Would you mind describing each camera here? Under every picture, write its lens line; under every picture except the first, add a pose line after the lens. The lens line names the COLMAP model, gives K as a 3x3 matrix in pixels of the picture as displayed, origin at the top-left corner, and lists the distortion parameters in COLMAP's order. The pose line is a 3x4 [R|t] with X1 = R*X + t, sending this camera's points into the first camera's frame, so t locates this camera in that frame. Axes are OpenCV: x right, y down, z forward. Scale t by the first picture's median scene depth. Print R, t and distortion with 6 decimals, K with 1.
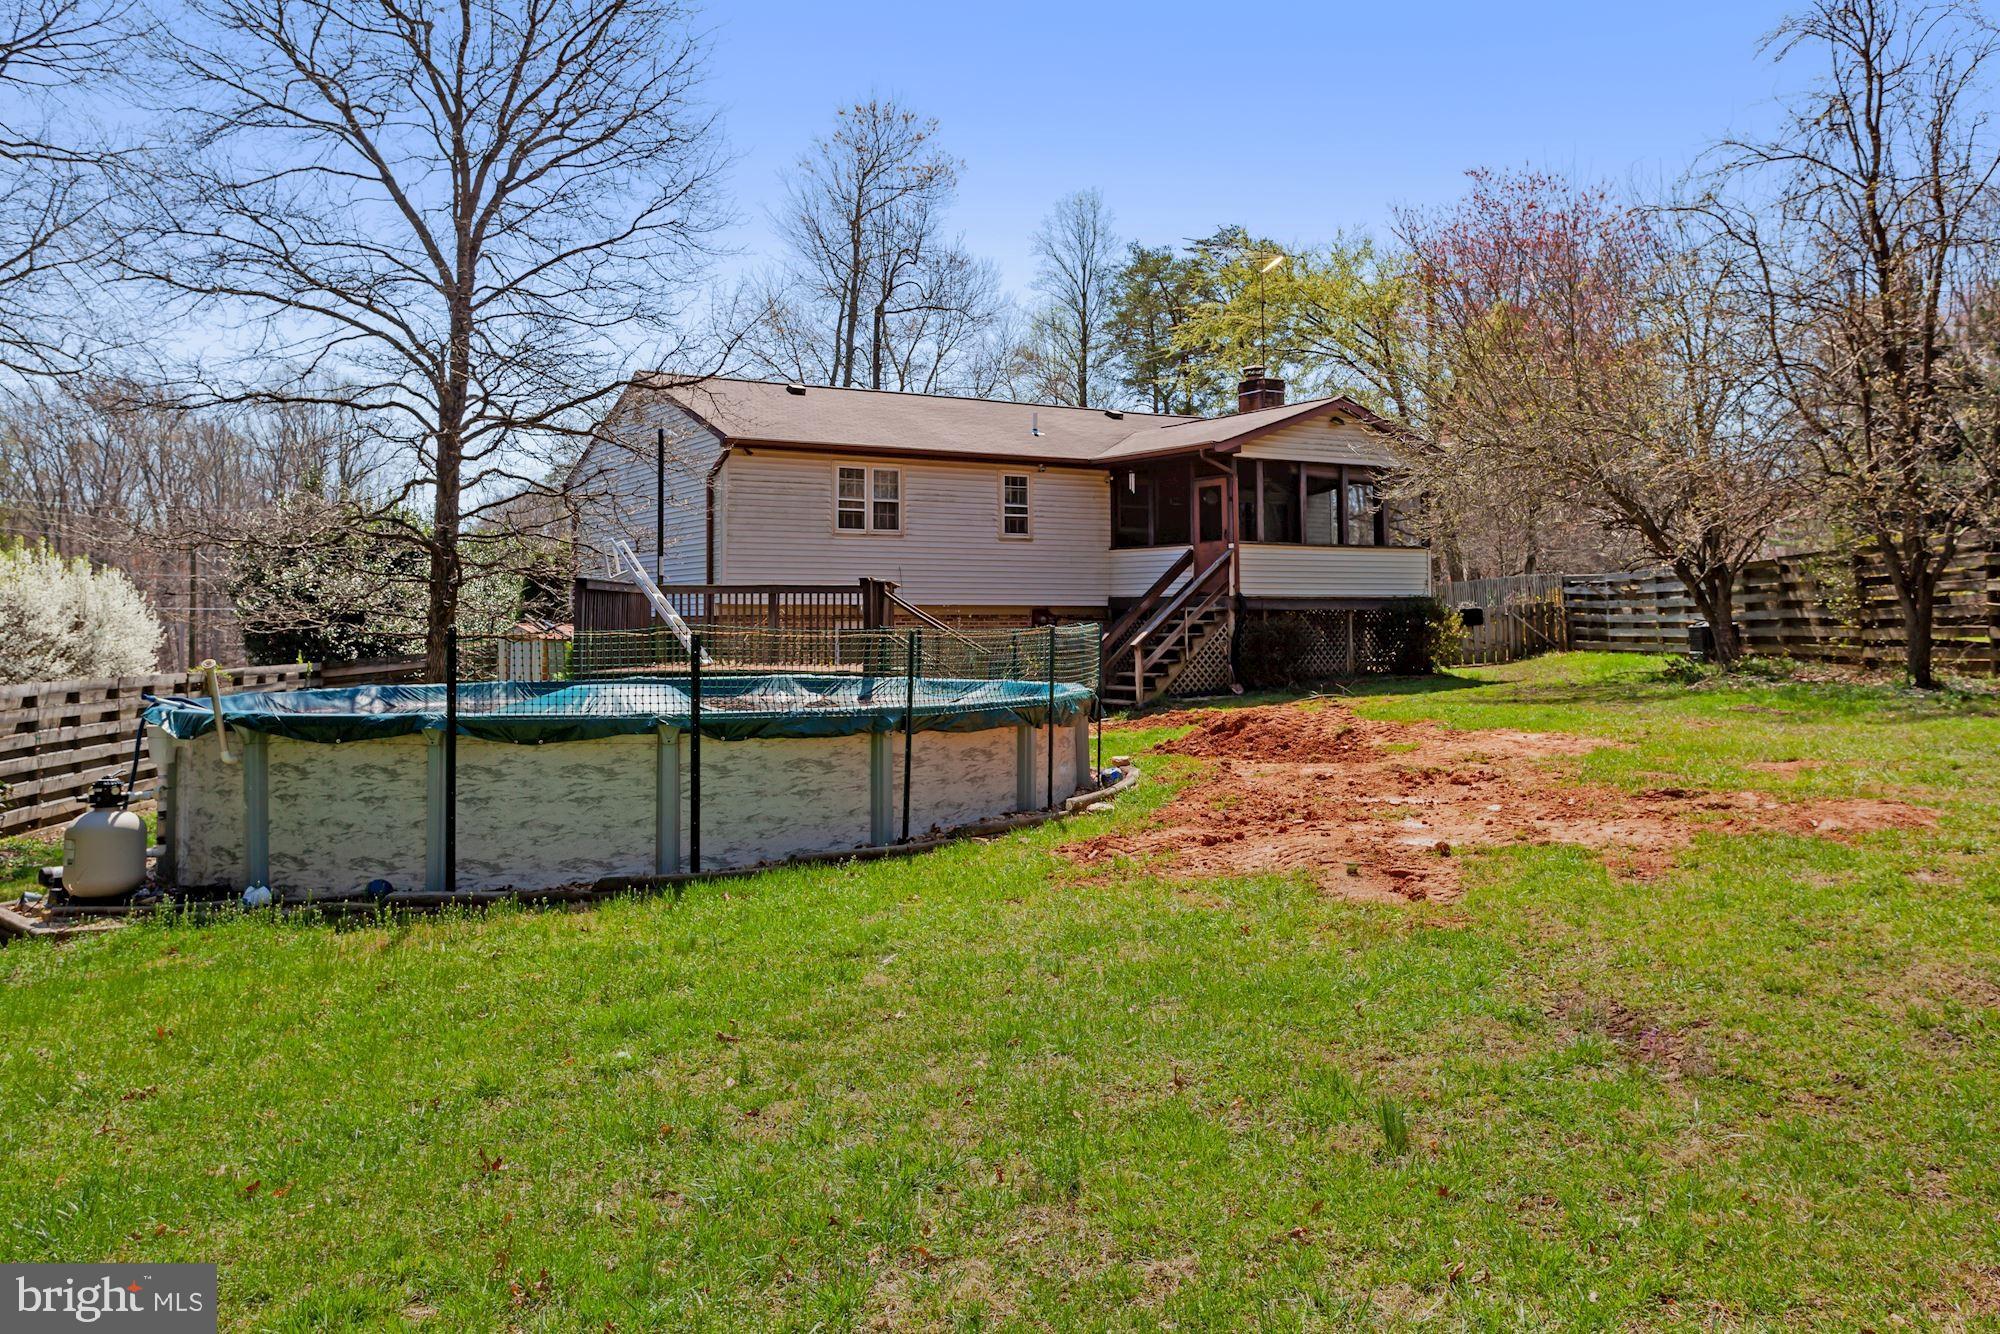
lens RADIAL K [[1533.0, 0, 1001.2], [0, 1533.0, 536.0], [0, 0, 1]] dist [0.003247, -0.000360]
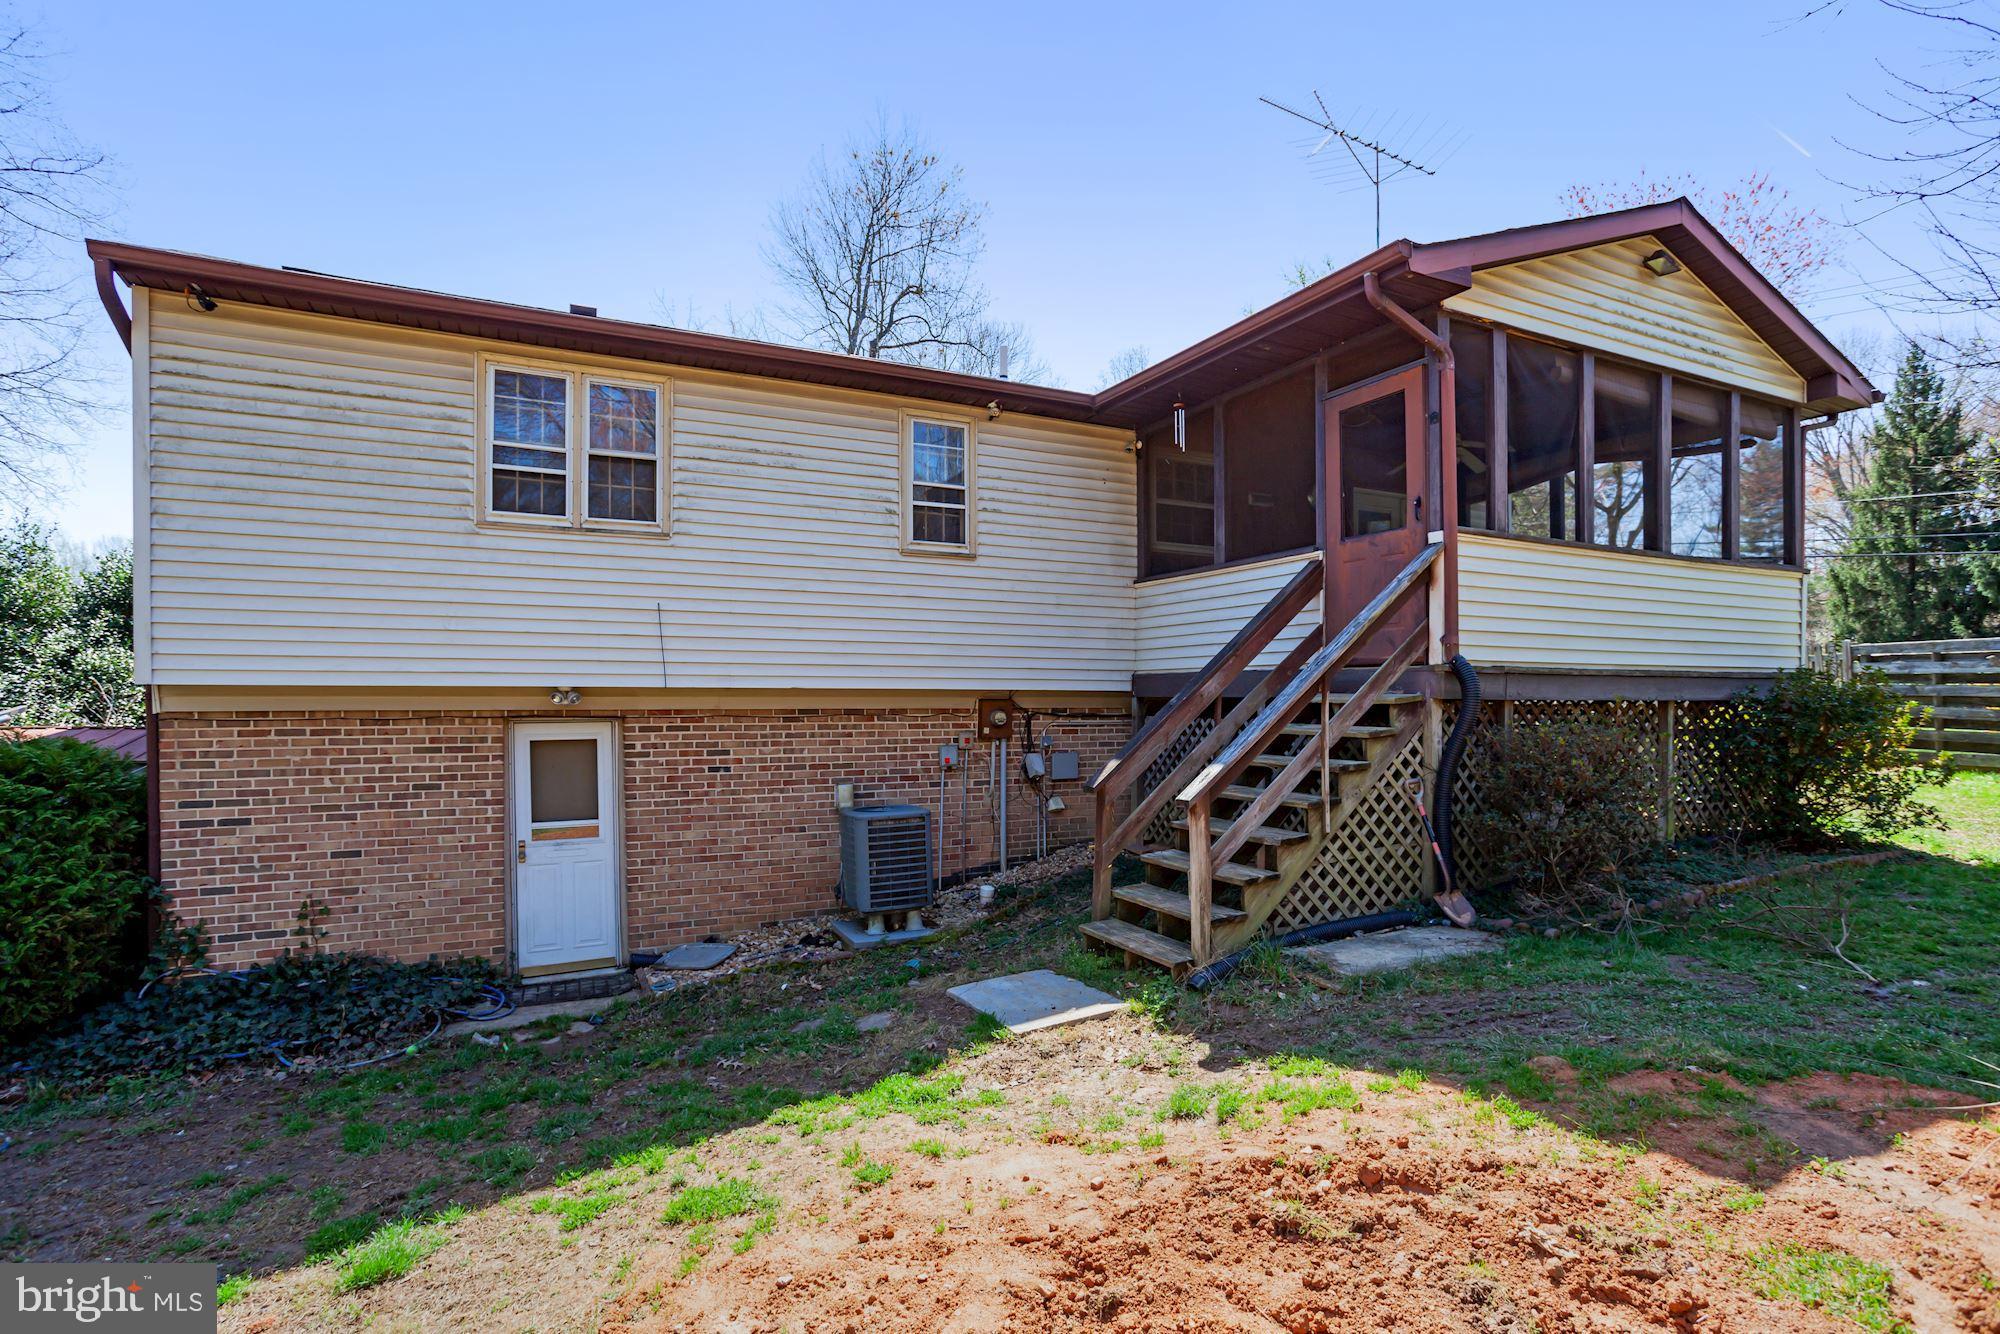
lens RADIAL K [[954.5, 0, 1005.2], [0, 954.5, 694.7], [0, 0, 1]] dist [-0.045156, 0.026688]
pose [[0.995828, 0.002065, -0.091230, 0.061032], [0.002014, 0.999003, 0.044594, 0.034879], [0.091231, -0.044592, 0.994831, 0.728912]]
